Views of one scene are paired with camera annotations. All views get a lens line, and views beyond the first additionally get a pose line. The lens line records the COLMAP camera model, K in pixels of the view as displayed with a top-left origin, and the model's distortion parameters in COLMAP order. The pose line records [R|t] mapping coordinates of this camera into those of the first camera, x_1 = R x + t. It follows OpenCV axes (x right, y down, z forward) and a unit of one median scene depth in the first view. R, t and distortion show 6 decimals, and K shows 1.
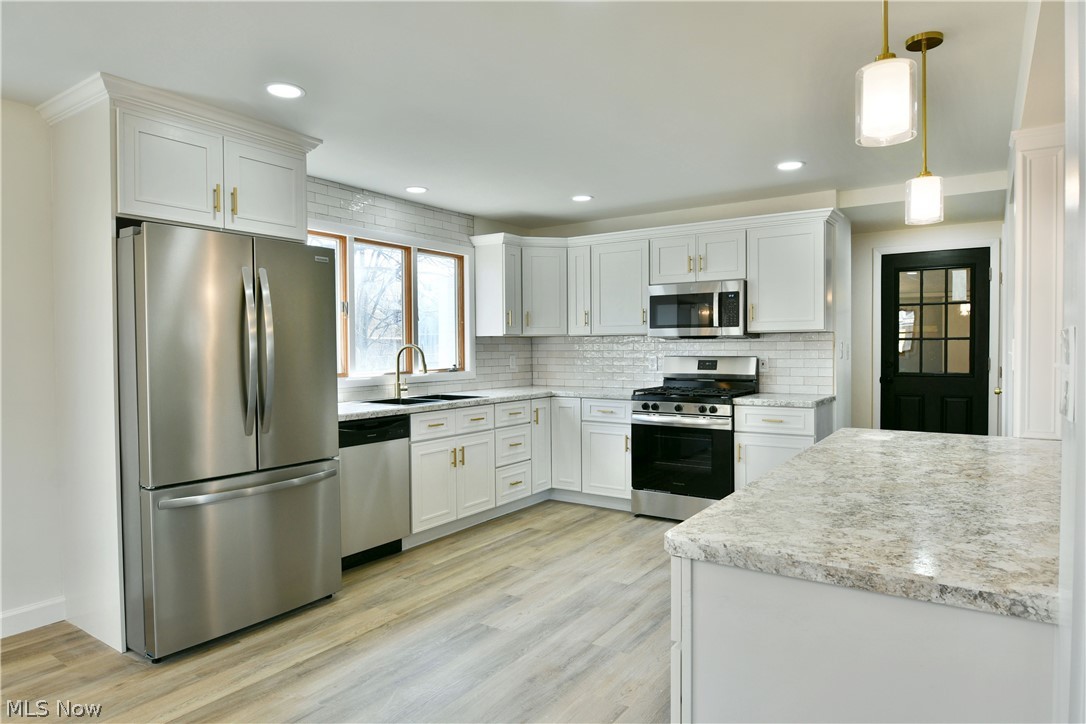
lens RADIAL K [[658.9, 0, 535.1], [0, 658.9, 365.9], [0, 0, 1]] dist [-0.017515, -0.001023]
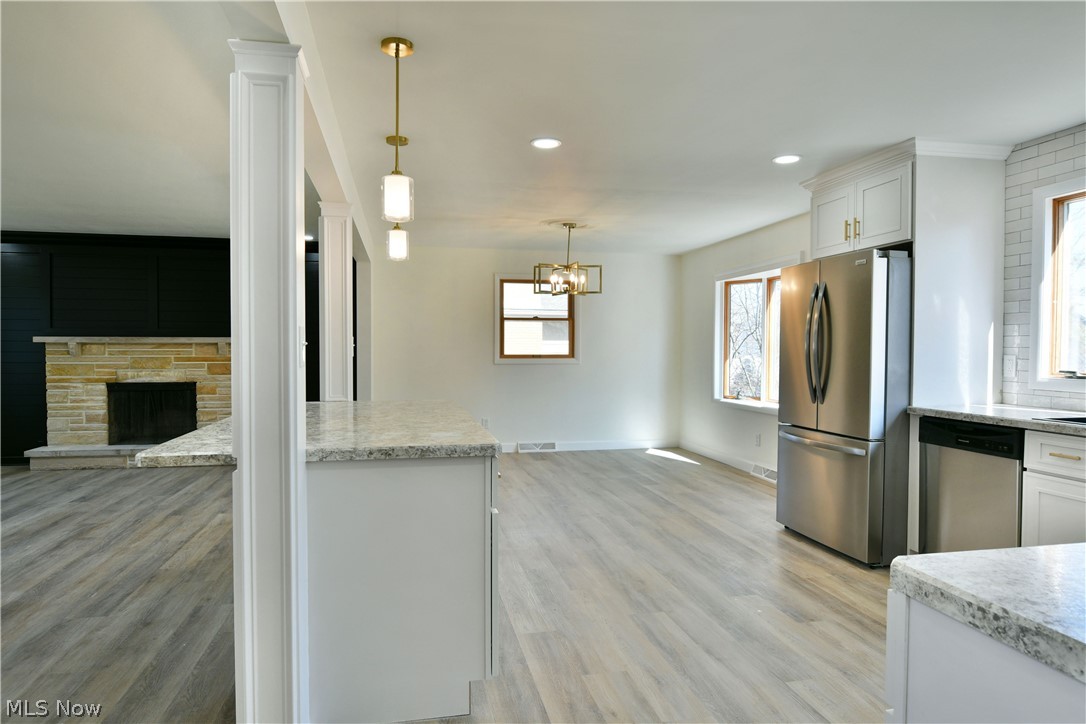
lens RADIAL K [[658.5, 0, 543.0], [0, 658.5, 362.0], [0, 0, 1]] dist [-0.010760, -0.003971]
pose [[-0.687404, 0.020143, -0.725996, 0.609324], [-0.018282, 0.998819, 0.045023, -0.021259], [0.726045, 0.044221, -0.686224, 0.959224]]
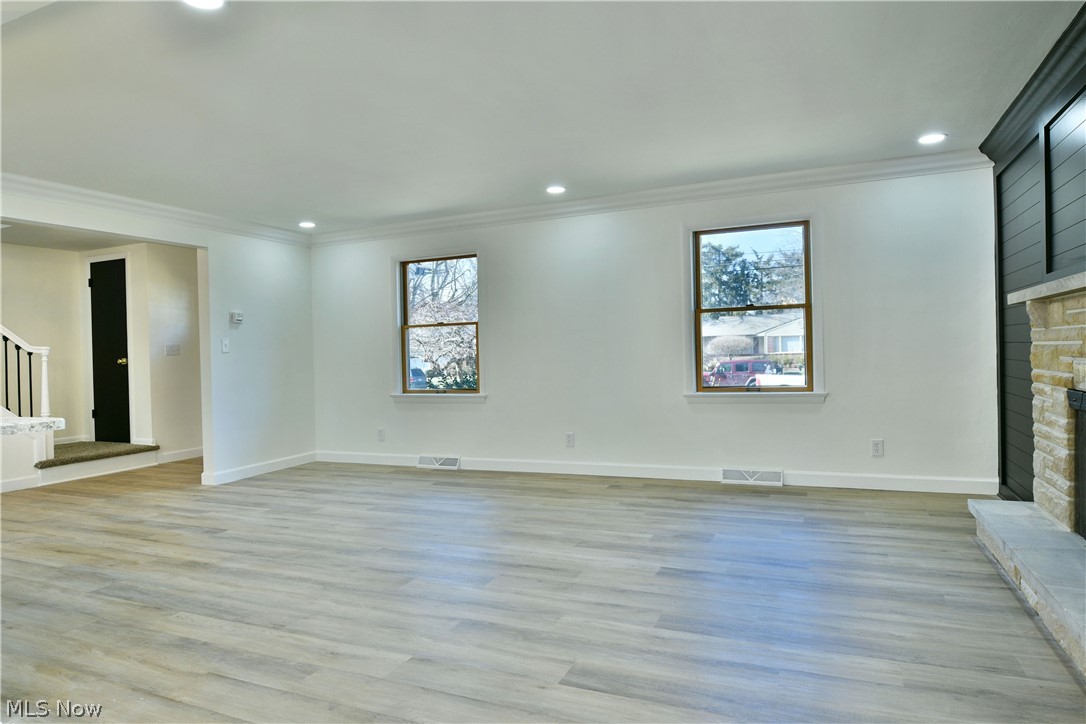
lens RADIAL K [[655.1, 0, 541.6], [0, 655.1, 352.1], [0, 0, 1]] dist [-0.015057, -0.001685]
pose [[-0.188132, 0.014303, 0.982040, -0.307713], [0.057304, 0.998350, -0.003562, 0.045272], [-0.980471, 0.055605, -0.188641, -0.127262]]
